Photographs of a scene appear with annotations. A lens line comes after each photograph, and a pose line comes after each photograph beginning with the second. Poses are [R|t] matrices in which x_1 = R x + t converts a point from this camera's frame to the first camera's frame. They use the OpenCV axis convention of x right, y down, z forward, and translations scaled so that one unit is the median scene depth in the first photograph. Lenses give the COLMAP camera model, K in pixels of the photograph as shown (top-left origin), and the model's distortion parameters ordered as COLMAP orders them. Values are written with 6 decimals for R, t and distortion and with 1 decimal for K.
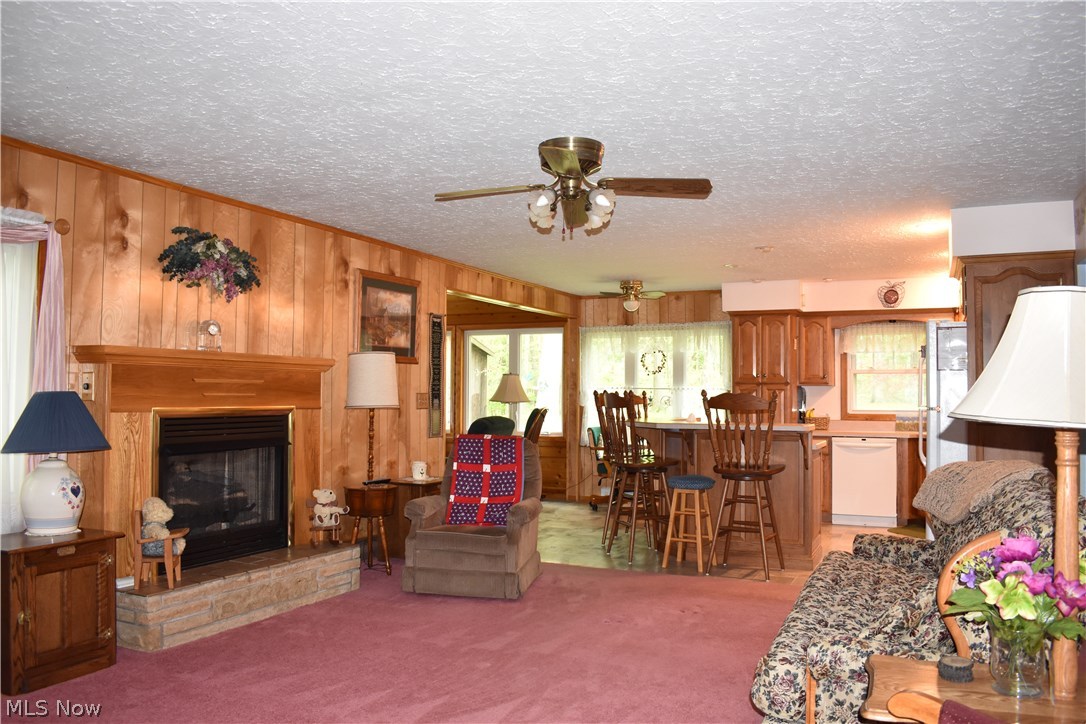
lens RADIAL K [[855.4, 0, 543.0], [0, 855.4, 362.0], [0, 0, 1]] dist [-0.001621, -0.001046]
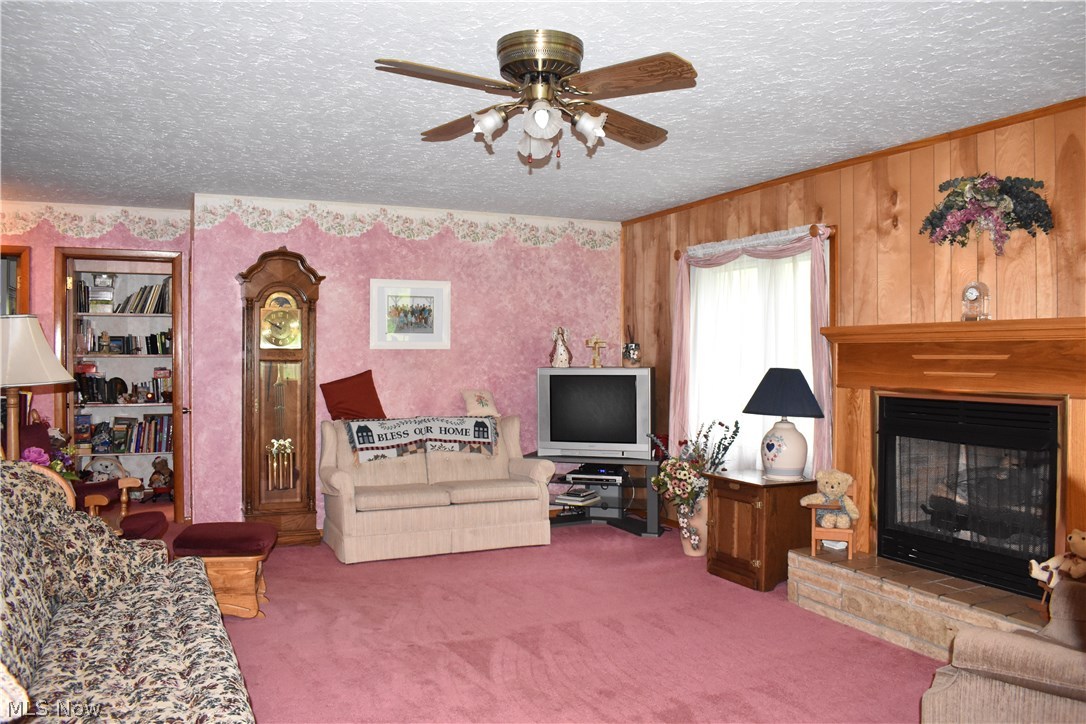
lens RADIAL K [[855.4, 0, 543.0], [0, 855.4, 362.0], [0, 0, 1]] dist [-0.001621, -0.001046]
pose [[-0.628649, -0.002446, -0.777685, 0.536475], [0.026876, 0.999329, -0.024868, 0.038939], [0.777225, -0.036534, -0.628162, 1.273275]]
